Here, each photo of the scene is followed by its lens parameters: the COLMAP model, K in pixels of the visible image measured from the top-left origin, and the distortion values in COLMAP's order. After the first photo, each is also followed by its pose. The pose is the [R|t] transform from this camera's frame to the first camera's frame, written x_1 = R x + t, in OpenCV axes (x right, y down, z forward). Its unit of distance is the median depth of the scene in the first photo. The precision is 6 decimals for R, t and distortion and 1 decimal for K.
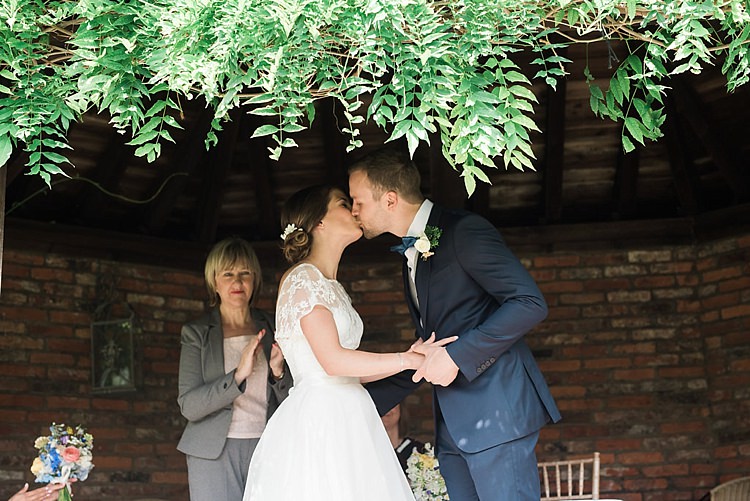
lens RADIAL K [[1254.3, 0, 374.2], [0, 1254.3, 257.7], [0, 0, 1]] dist [0.032935, 0.000000]
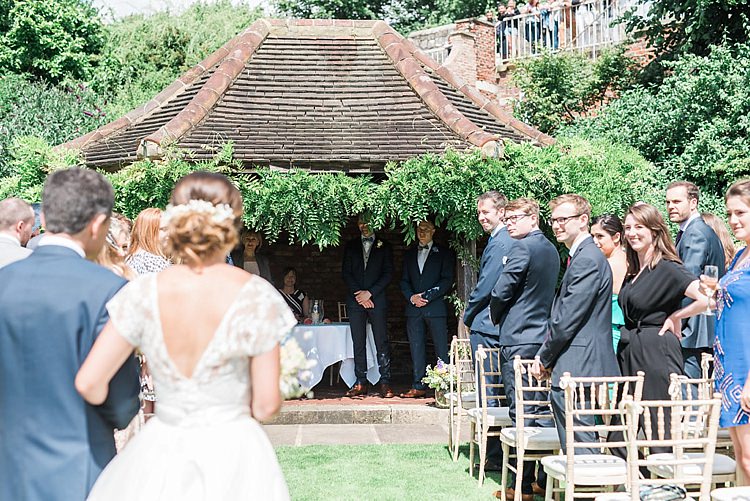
lens RADIAL K [[1116.5, 0, 374.7], [0, 1116.5, 249.7], [0, 0, 1]] dist [0.012083, 0.000000]
pose [[0.992867, 0.047387, 0.109408, -0.063915], [-0.067213, 0.980375, 0.185328, -0.337542], [-0.098479, -0.191359, 0.976567, -1.112839]]
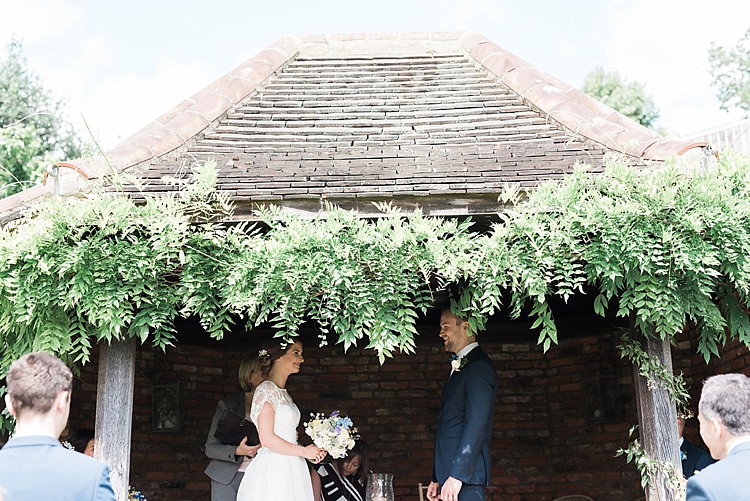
lens RADIAL K [[1116.5, 0, 375.2], [0, 1116.5, 244.8], [0, 0, 1]] dist [0.012083, 0.000000]
pose [[0.999037, 0.032815, 0.029134, 0.004318], [-0.032365, 0.999352, -0.015777, -0.104162], [-0.029633, 0.014819, 0.999451, -0.372235]]
